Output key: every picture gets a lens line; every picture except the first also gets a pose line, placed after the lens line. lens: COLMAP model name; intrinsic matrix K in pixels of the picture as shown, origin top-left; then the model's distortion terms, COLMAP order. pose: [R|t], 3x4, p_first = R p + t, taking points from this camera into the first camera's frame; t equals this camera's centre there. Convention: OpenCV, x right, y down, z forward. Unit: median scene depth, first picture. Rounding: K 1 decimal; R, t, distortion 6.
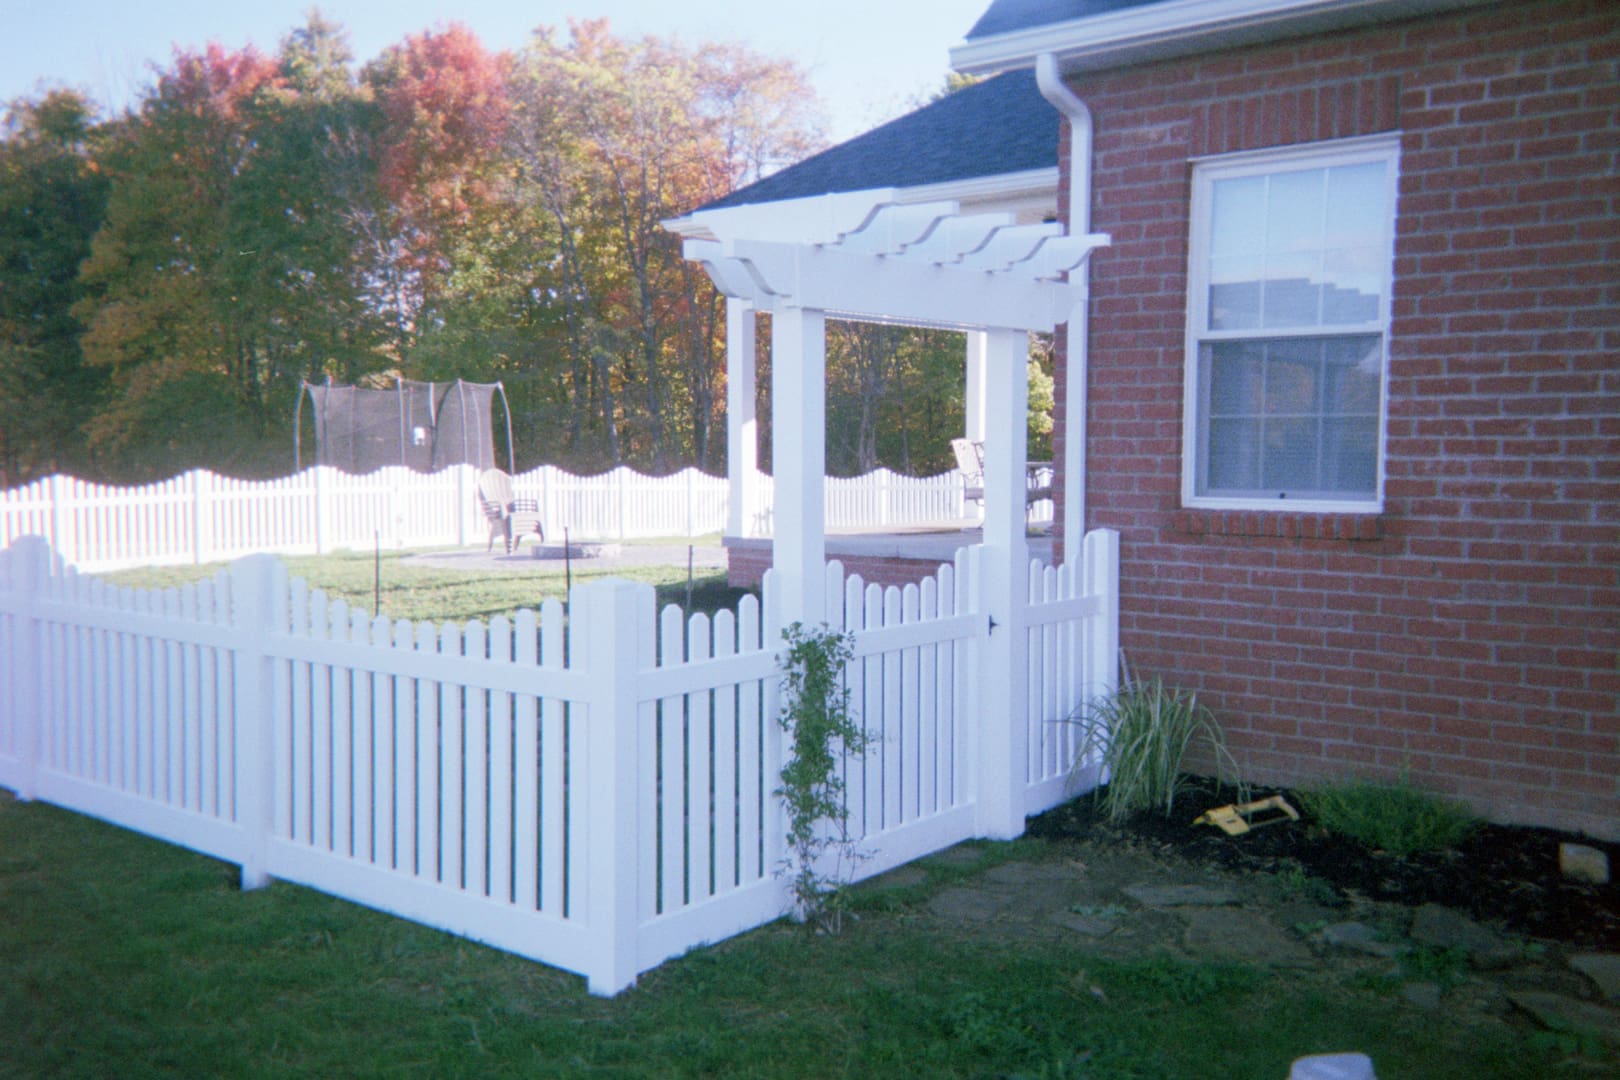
lens RADIAL K [[1880.8, 0, 809.1], [0, 1880.8, 622.9], [0, 0, 1]] dist [0.150889, -0.032967]
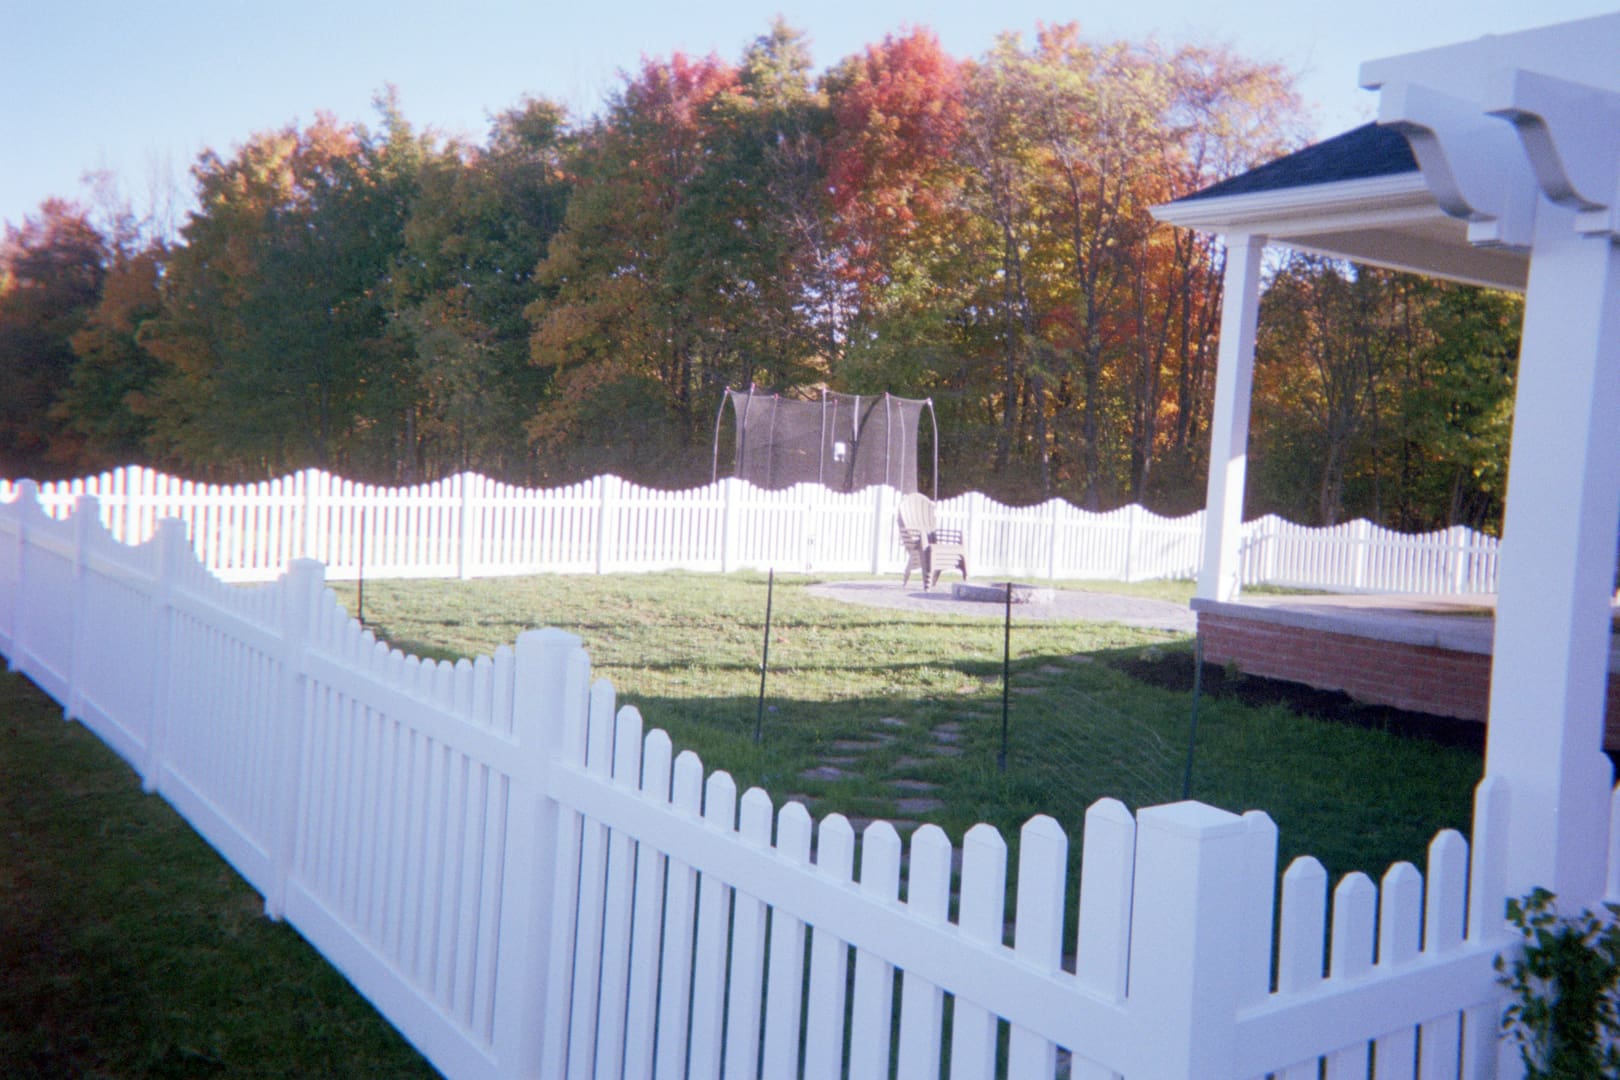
lens RADIAL K [[1537.0, 0, 807.8], [0, 1537.0, 536.9], [0, 0, 1]] dist [0.111983, -0.009214]
pose [[0.972423, 0.074969, -0.220847, -0.047015], [-0.085138, 0.995687, -0.036877, -0.025340], [0.217130, 0.054662, 0.974611, 0.241817]]
